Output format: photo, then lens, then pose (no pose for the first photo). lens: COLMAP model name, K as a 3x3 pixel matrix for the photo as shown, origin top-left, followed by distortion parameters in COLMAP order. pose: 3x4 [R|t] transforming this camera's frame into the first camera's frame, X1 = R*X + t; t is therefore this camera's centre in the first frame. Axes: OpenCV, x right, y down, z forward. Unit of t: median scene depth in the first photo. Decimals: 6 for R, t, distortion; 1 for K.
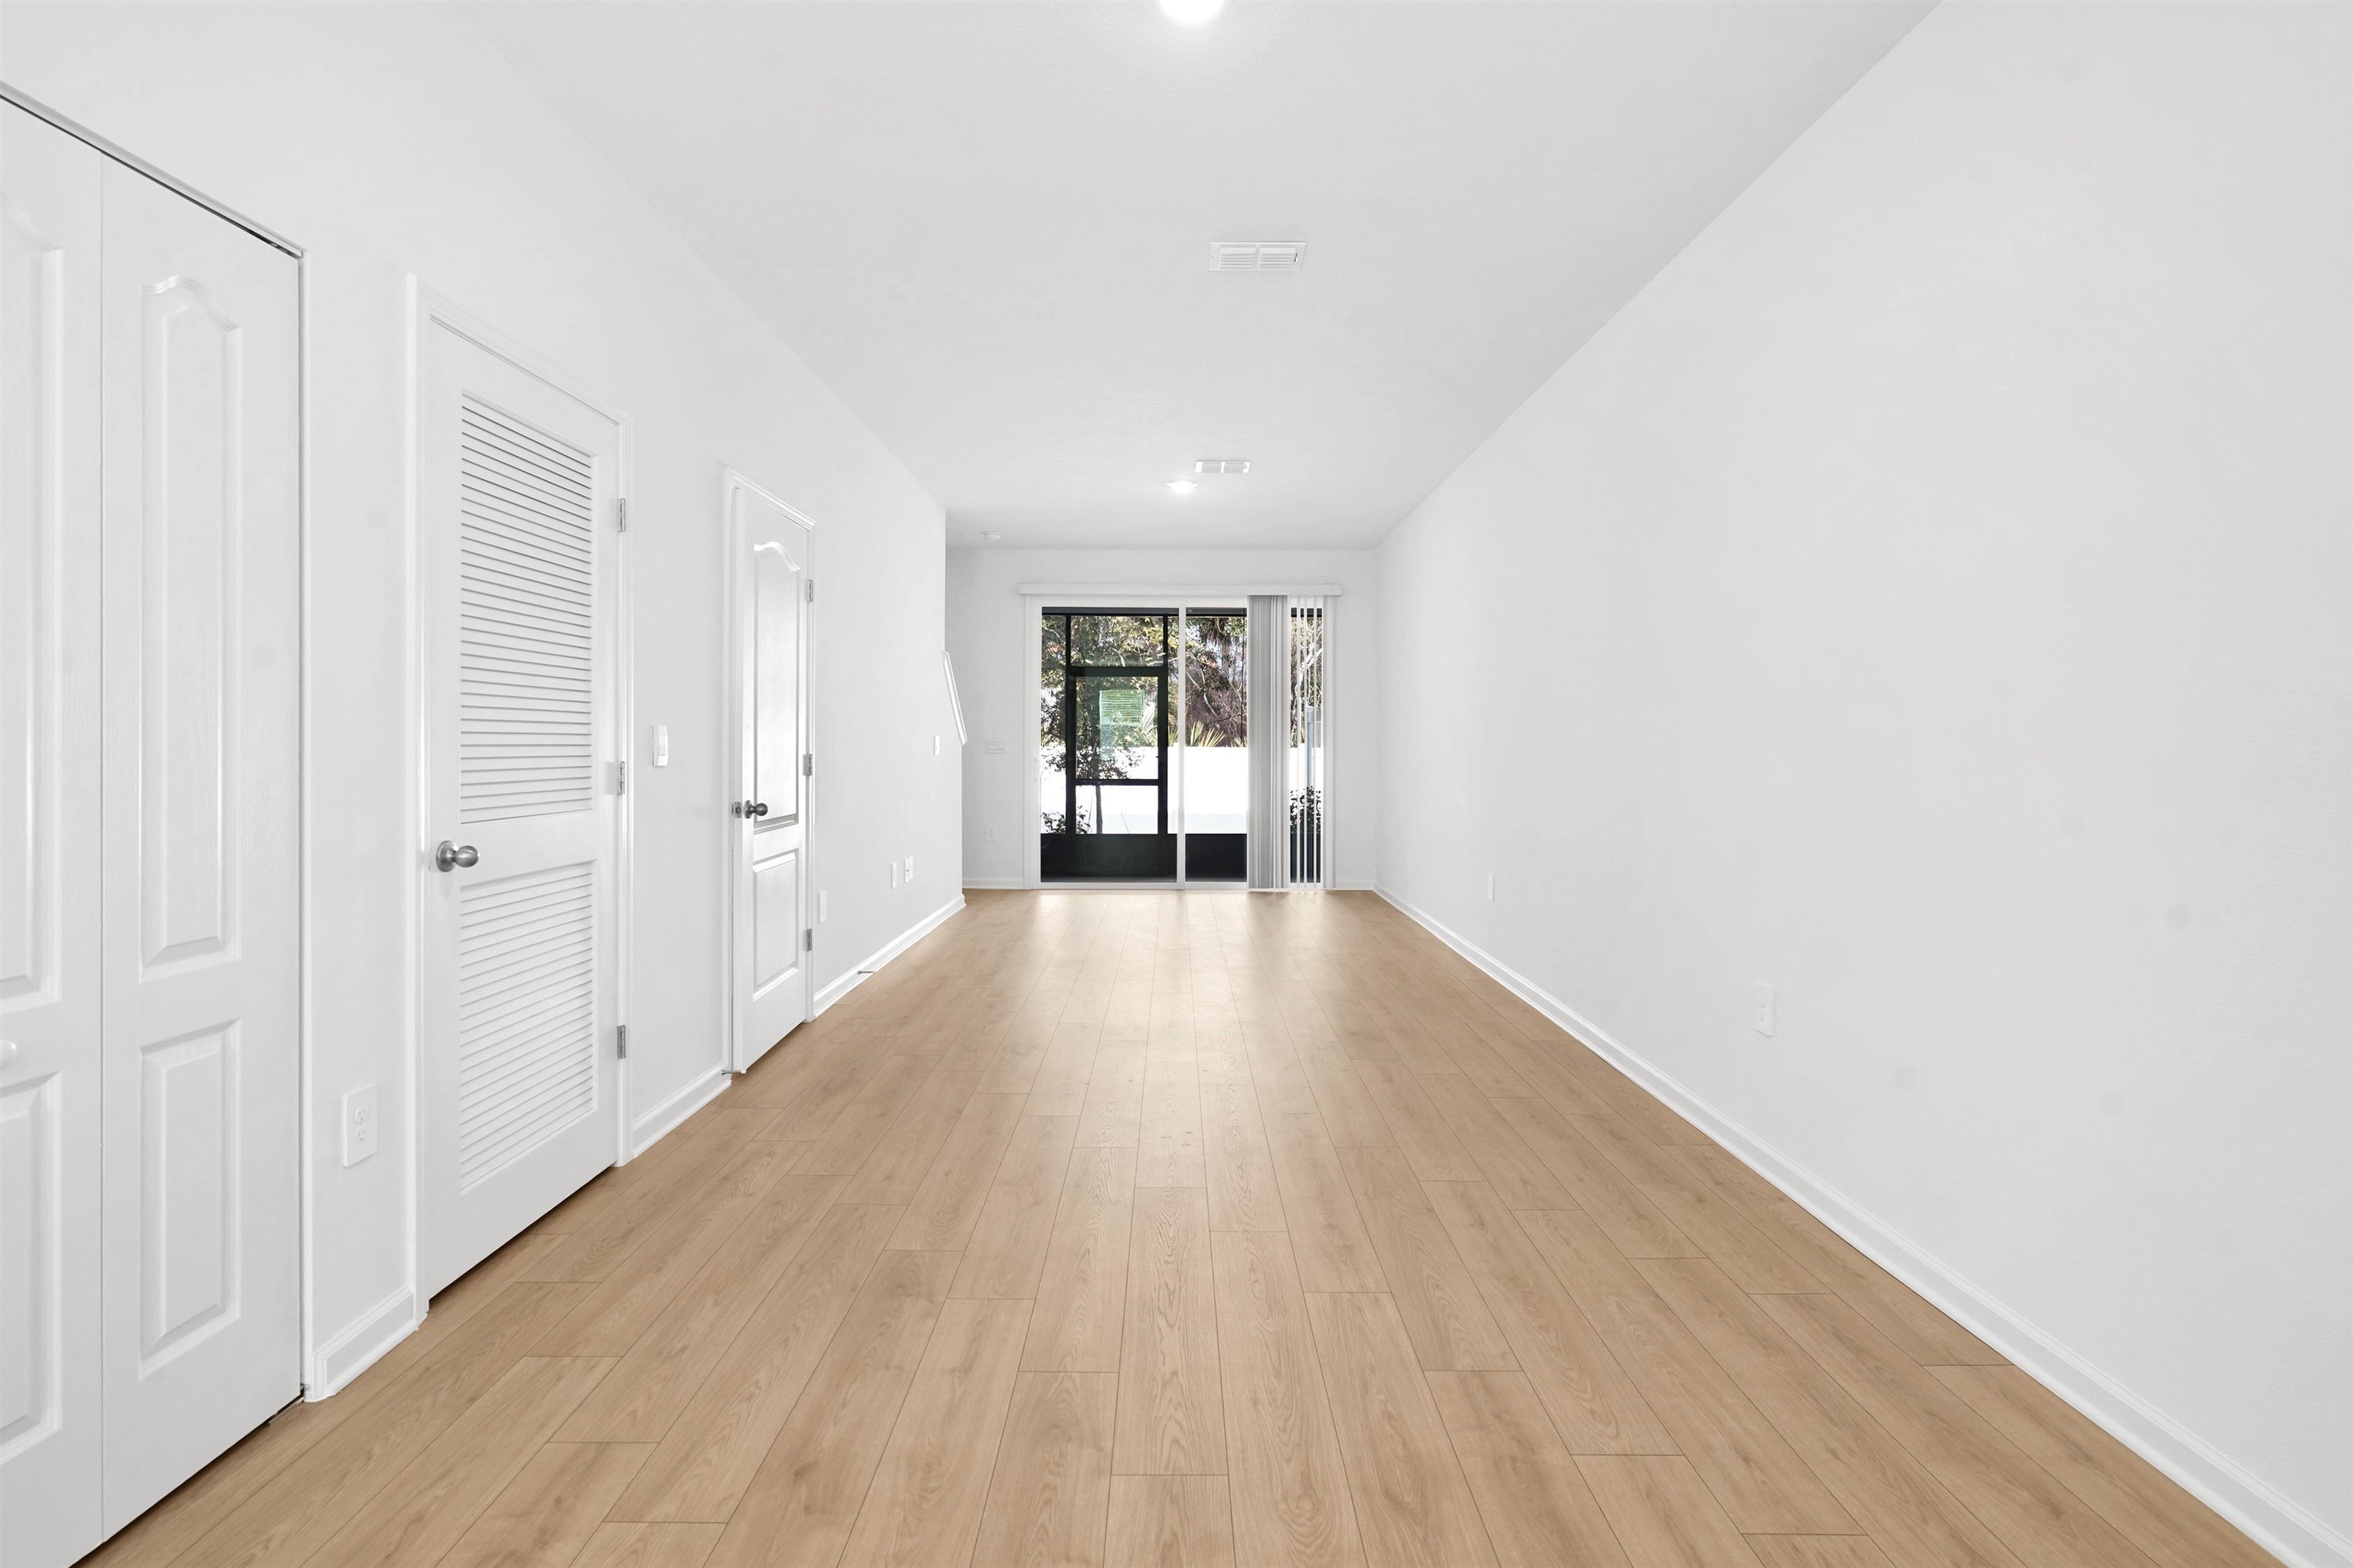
lens RADIAL K [[1157.4, 0, 1174.8], [0, 1157.4, 740.6], [0, 0, 1]] dist [-0.001919, 0.002063]
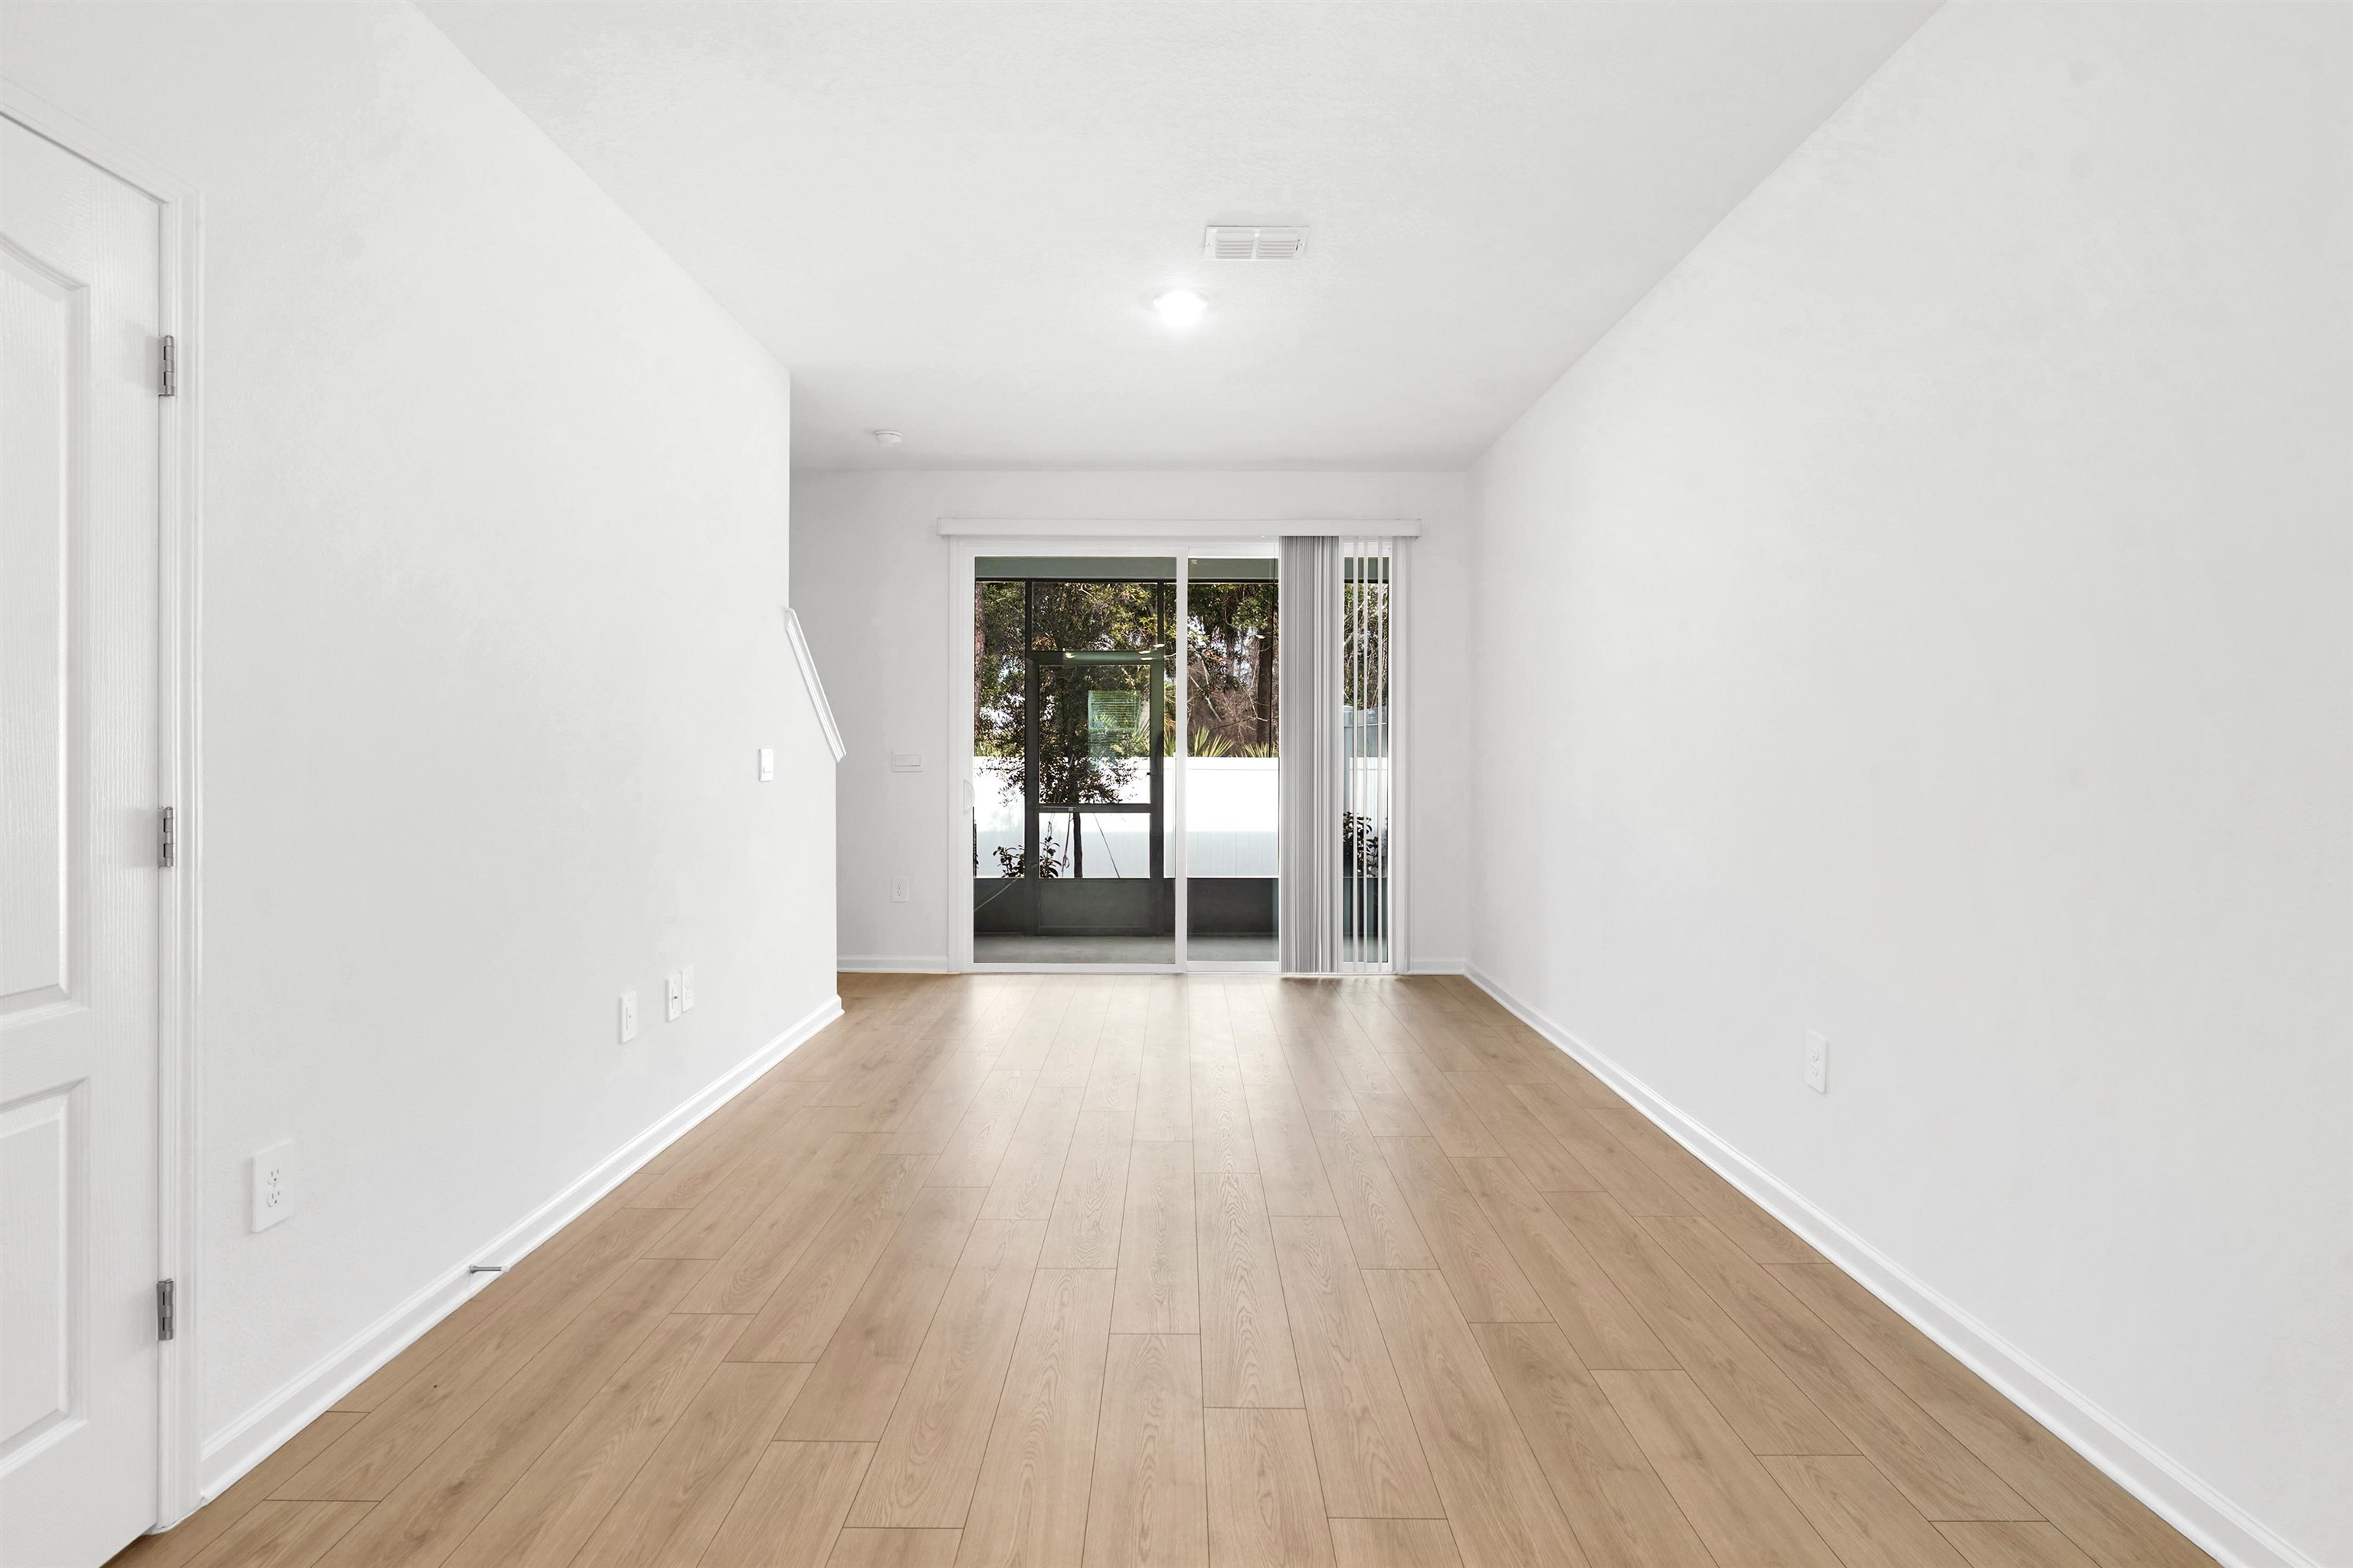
lens RADIAL K [[1172.3, 0, 1192.1], [0, 1172.3, 741.0], [0, 0, 1]] dist [-0.001093, 0.000085]
pose [[0.999917, -0.002062, 0.012715, 0.005026], [0.002125, 0.999985, -0.005001, -0.004913], [-0.012705, 0.005027, 0.999907, 0.463283]]
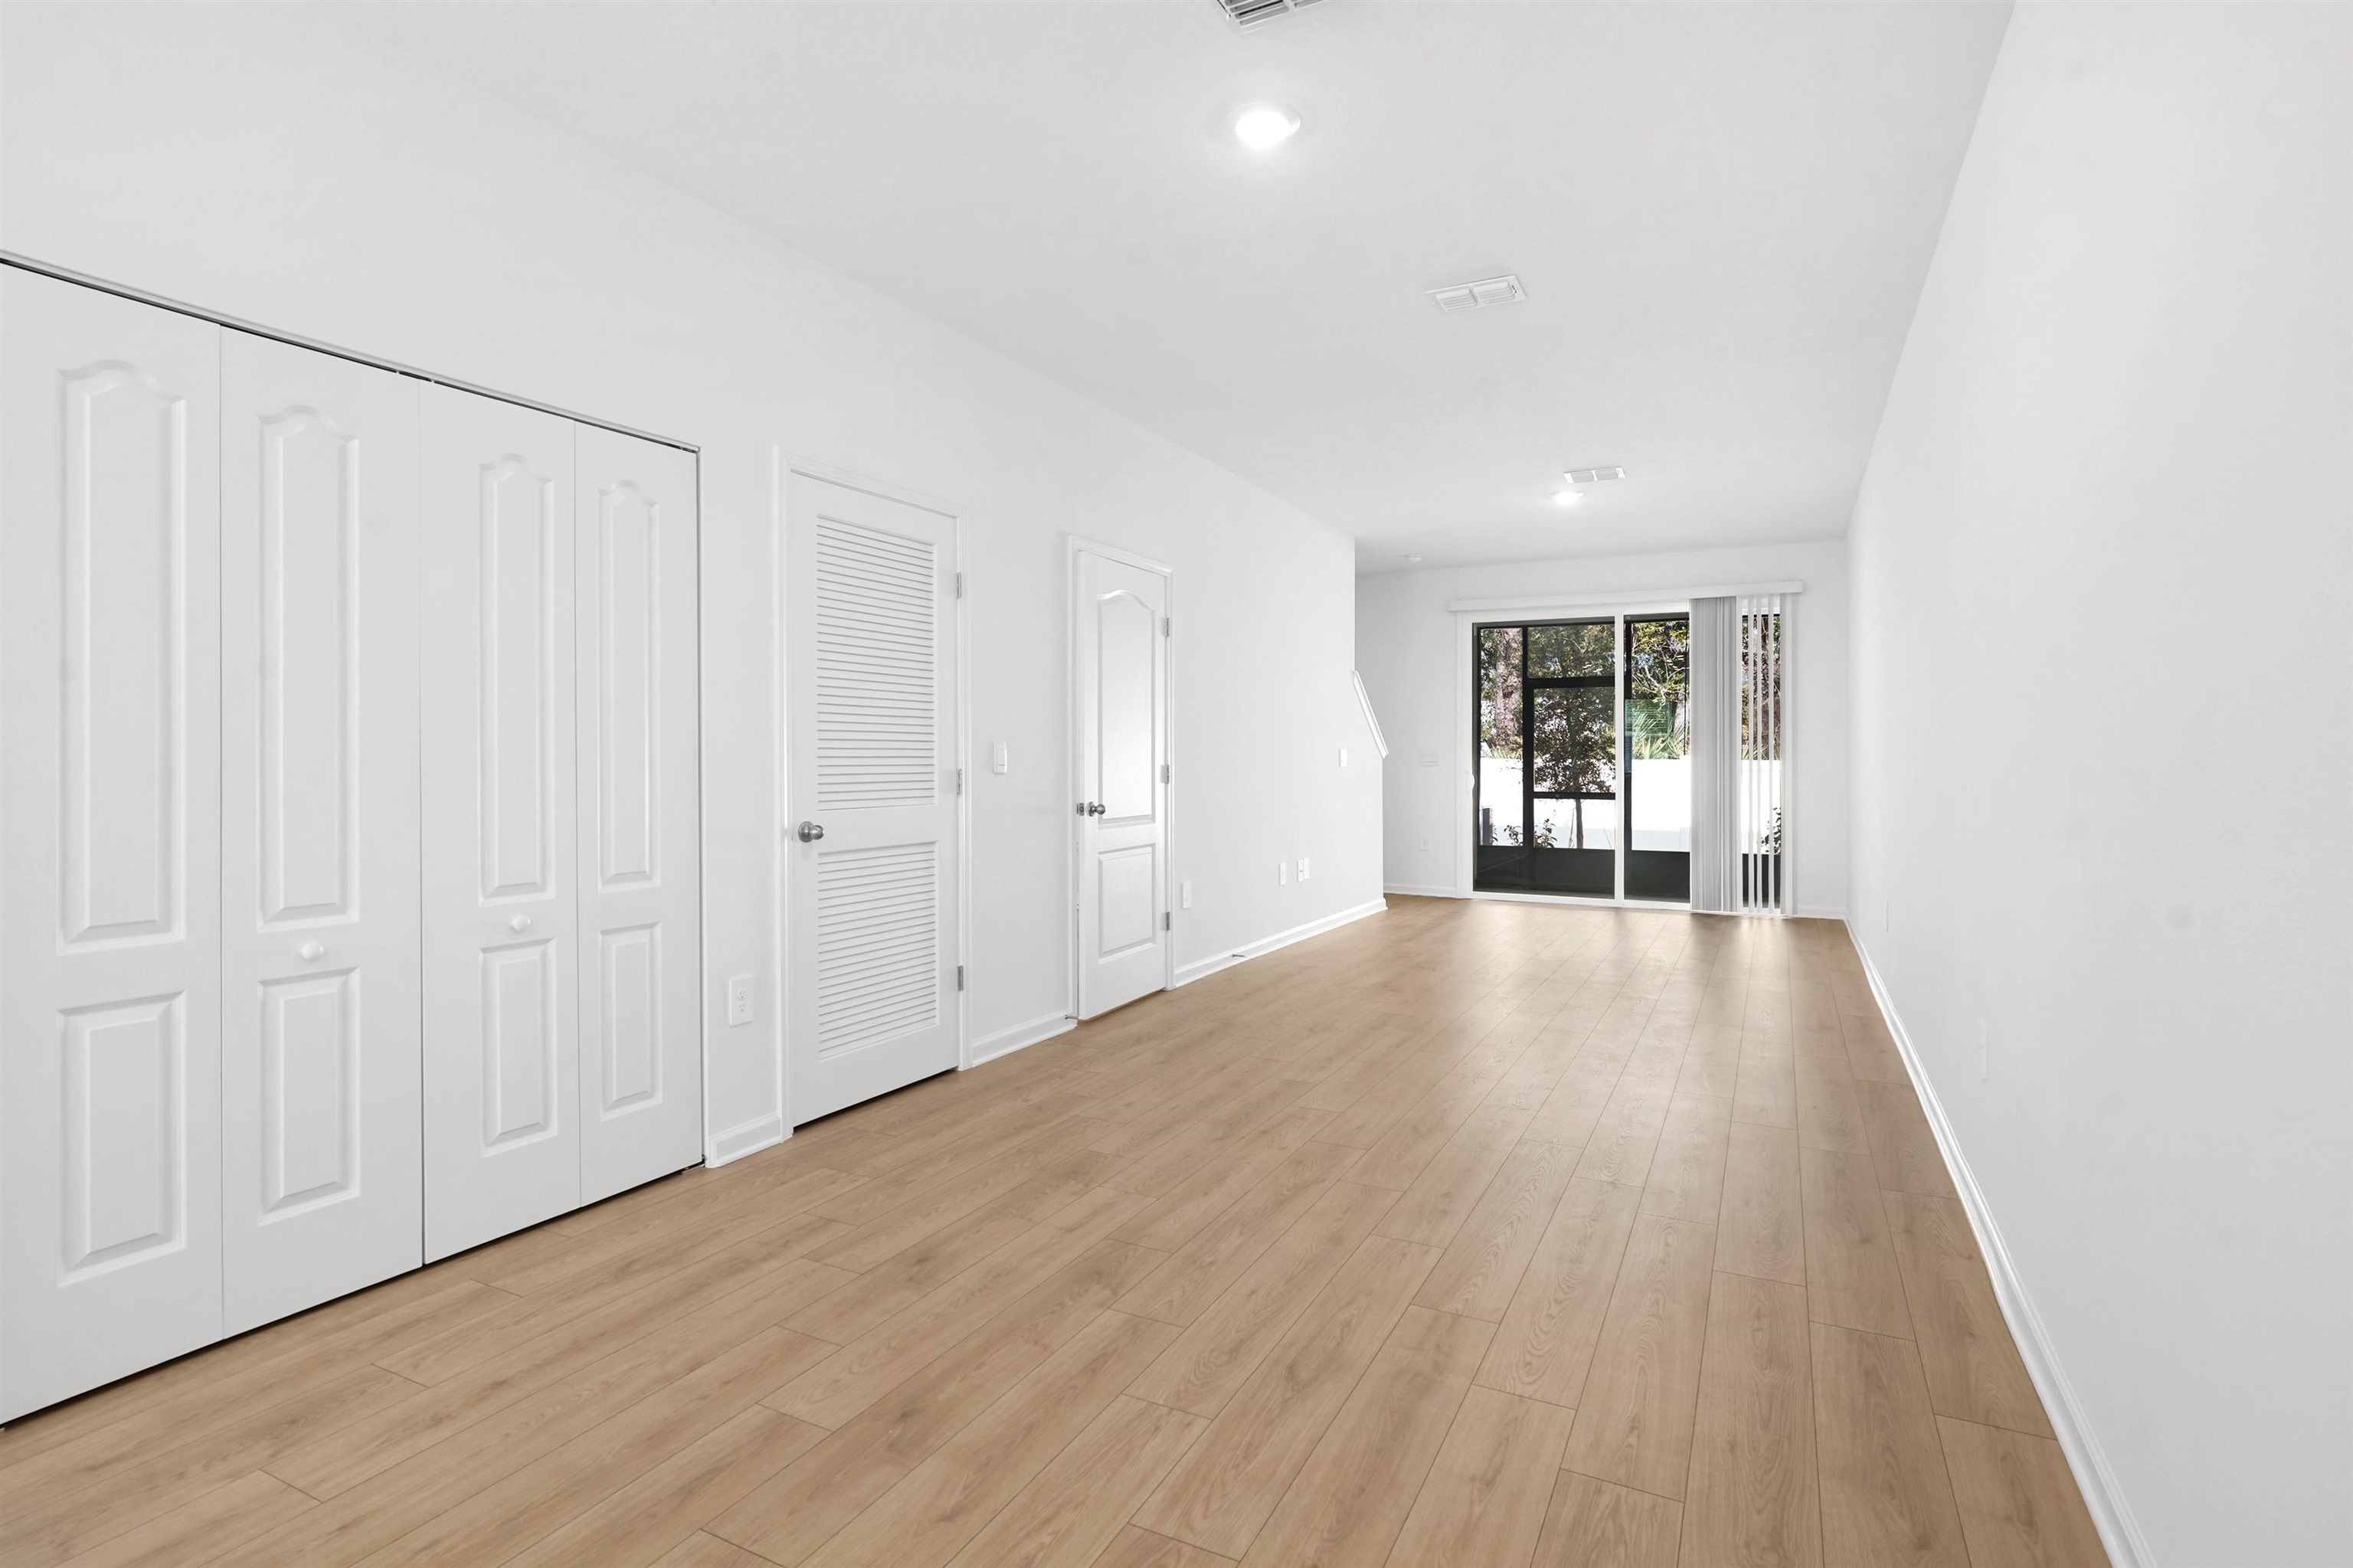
lens RADIAL K [[1155.4, 0, 1180.7], [0, 1155.4, 761.9], [0, 0, 1]] dist [-0.003636, 0.000299]
pose [[0.890921, 0.001333, -0.454157, 0.174722], [0.001831, 0.999977, 0.006527, 0.000623], [0.454155, -0.006646, 0.890898, -0.037555]]
